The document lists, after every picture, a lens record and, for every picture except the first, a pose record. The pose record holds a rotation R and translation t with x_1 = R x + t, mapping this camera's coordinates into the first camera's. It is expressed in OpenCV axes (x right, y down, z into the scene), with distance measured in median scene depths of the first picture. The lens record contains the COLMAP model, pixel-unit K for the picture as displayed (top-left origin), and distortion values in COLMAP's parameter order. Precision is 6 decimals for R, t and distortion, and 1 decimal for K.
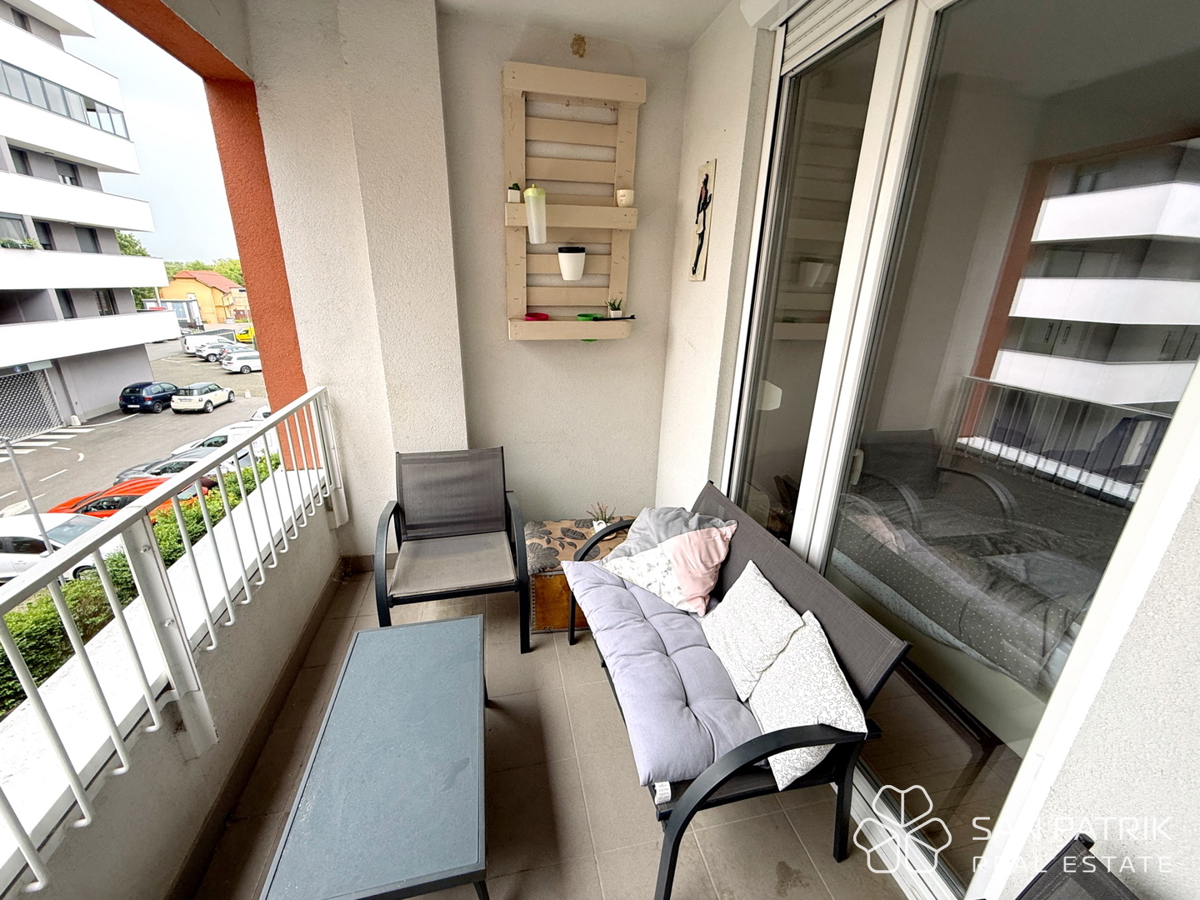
lens RADIAL K [[475.9, 0, 597.0], [0, 475.9, 447.8], [0, 0, 1]] dist [-0.000780, 0.000039]
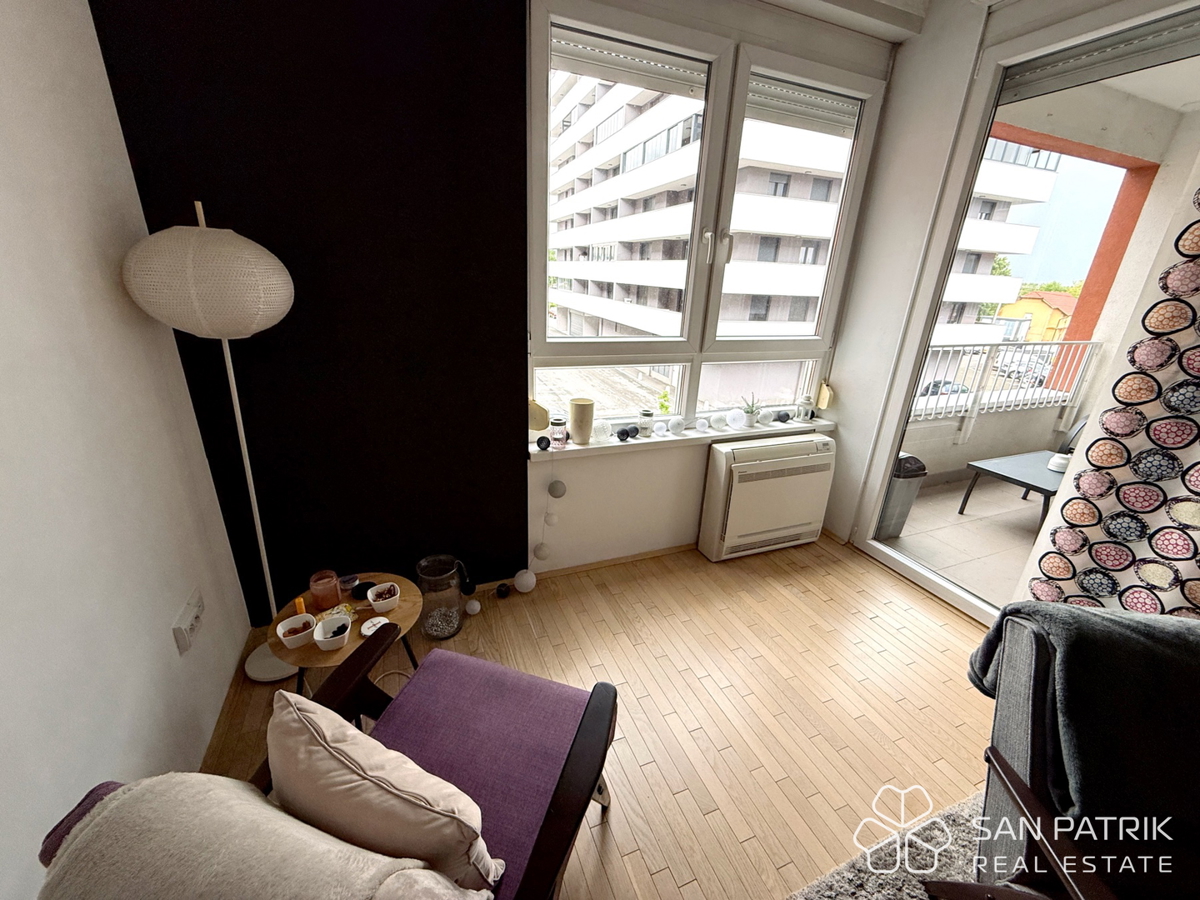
lens RADIAL K [[475.9, 0, 596.8], [0, 475.9, 448.1], [0, 0, 1]] dist [-0.000780, 0.000039]
pose [[0.168694, 0.324852, -0.930599, 0.770361], [-0.360694, 0.898989, 0.248433, 0.422138], [0.917302, 0.293752, 0.268826, -0.923735]]
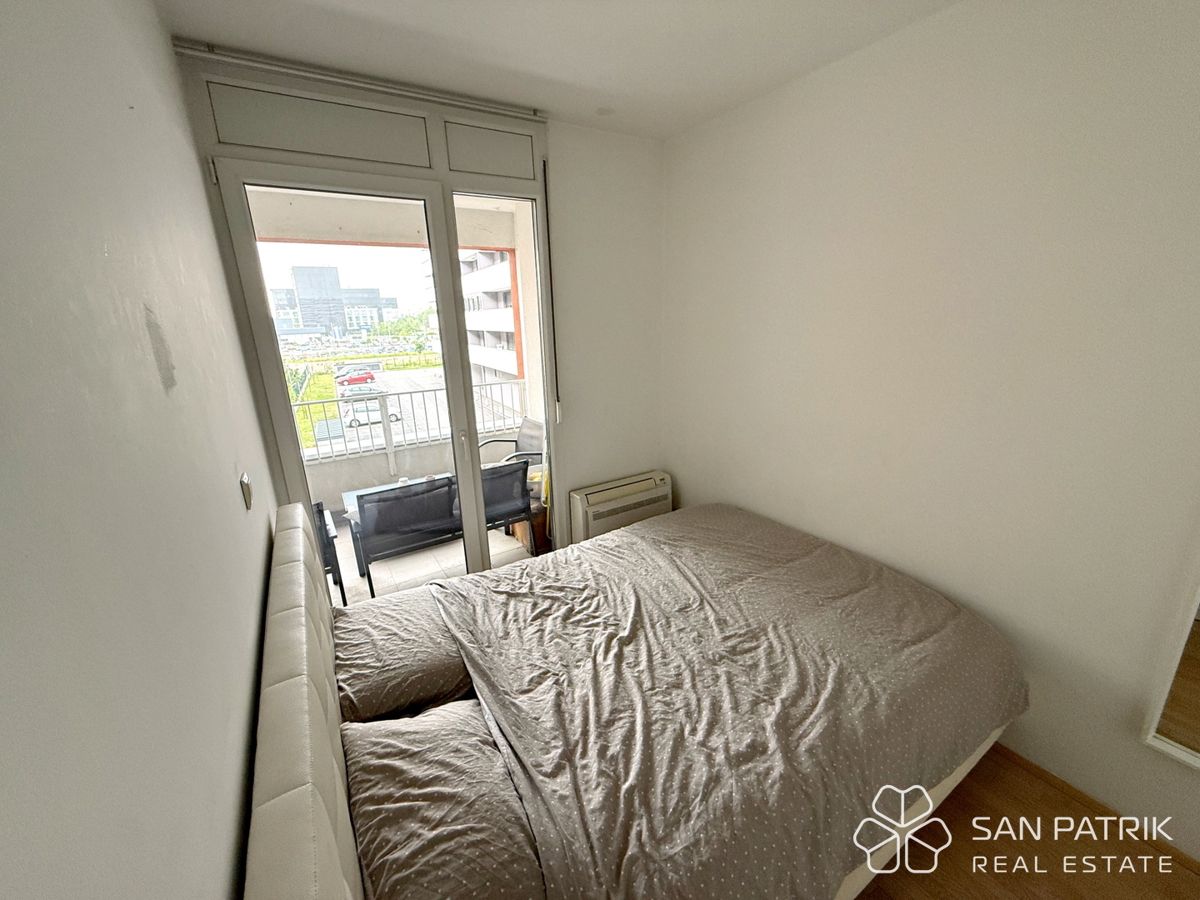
lens RADIAL K [[475.9, 0, 594.0], [0, 475.9, 451.0], [0, 0, 1]] dist [-0.000780, 0.000039]
pose [[0.323777, 0.225675, -0.918825, 1.534540], [-0.272090, 0.952322, 0.138022, -0.217589], [0.906165, 0.205315, 0.369744, 0.598601]]
